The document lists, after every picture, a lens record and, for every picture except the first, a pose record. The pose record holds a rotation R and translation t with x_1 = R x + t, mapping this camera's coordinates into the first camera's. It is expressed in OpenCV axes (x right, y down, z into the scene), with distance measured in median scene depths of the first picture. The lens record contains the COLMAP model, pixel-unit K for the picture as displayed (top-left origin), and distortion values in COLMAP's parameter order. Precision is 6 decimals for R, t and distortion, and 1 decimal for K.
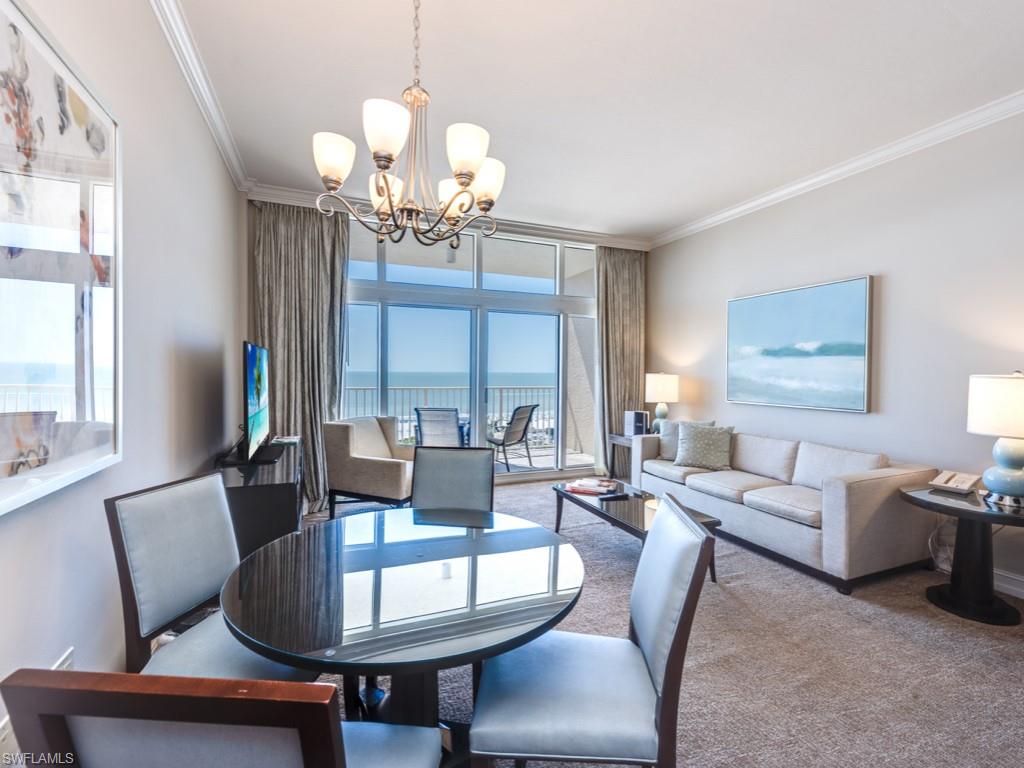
lens RADIAL K [[450.3, 0, 517.2], [0, 450.3, 381.7], [0, 0, 1]] dist [0.012094, 0.000235]
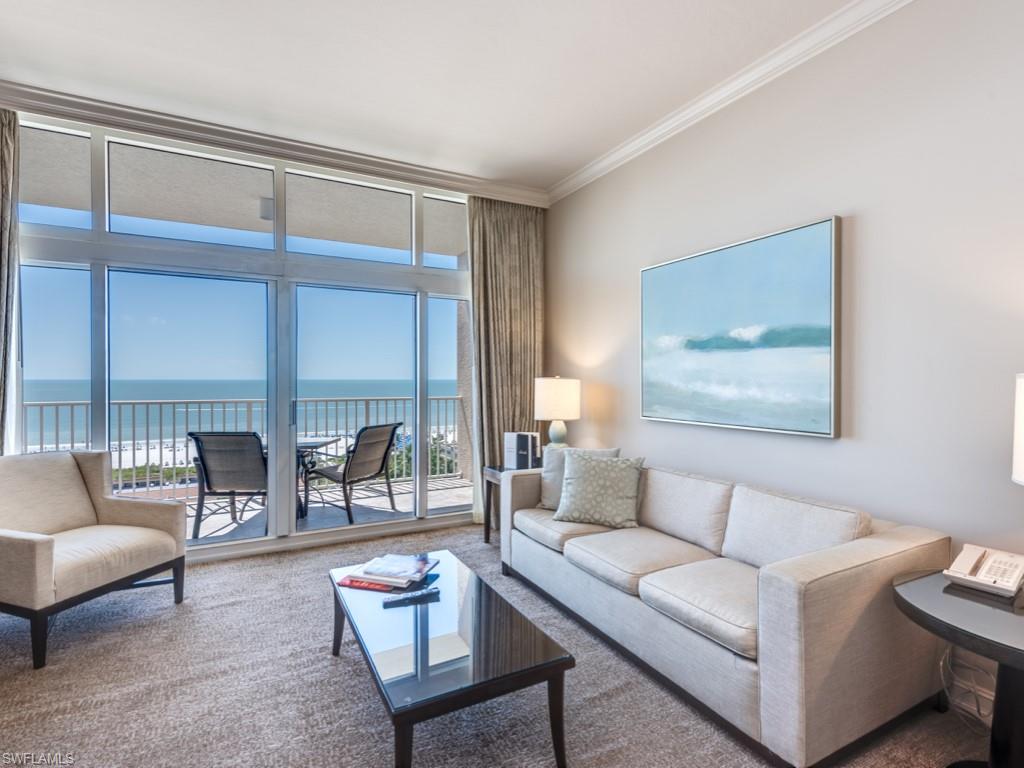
lens RADIAL K [[500.5, 0, 509.0], [0, 500.5, 383.7], [0, 0, 1]] dist [0.013184, -0.003206]
pose [[0.996782, -0.006587, 0.079894, 0.217886], [0.007534, 0.999905, -0.011558, -0.000728], [-0.079810, 0.012123, 0.996736, 0.279537]]
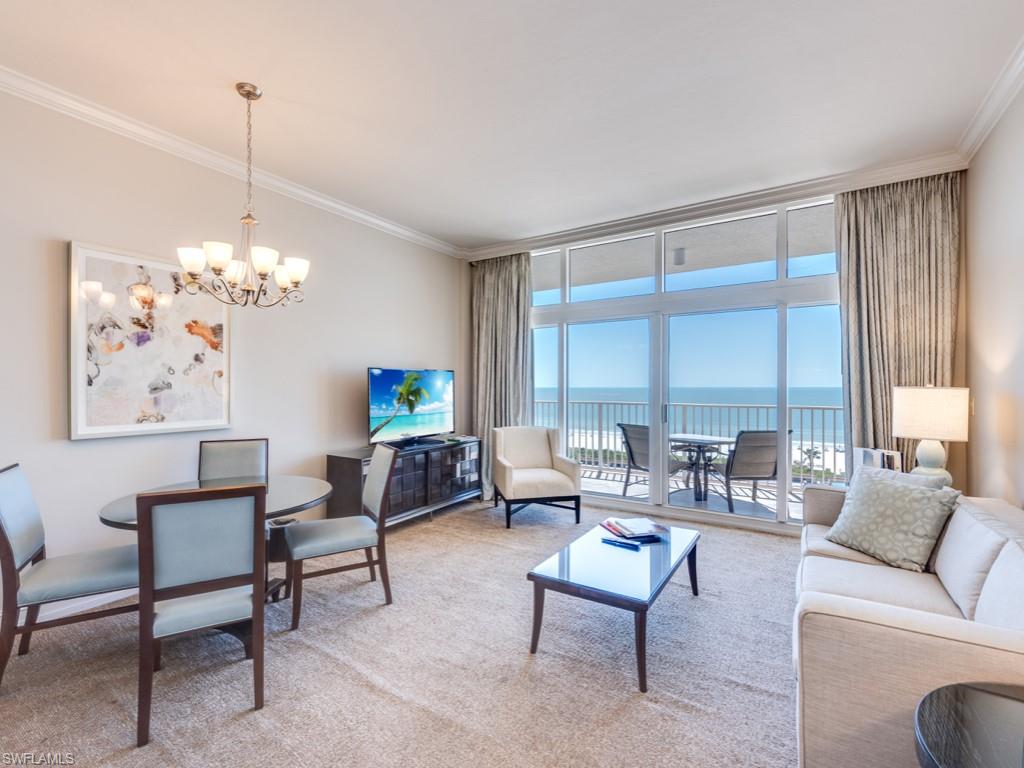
lens RADIAL K [[472.8, 0, 515.5], [0, 472.8, 387.2], [0, 0, 1]] dist [-0.002353, -0.000279]
pose [[0.560871, -0.005579, -0.827885, 0.608463], [-0.013976, 0.999771, -0.016206, -0.000926], [0.827786, 0.020660, 0.560664, 0.285437]]
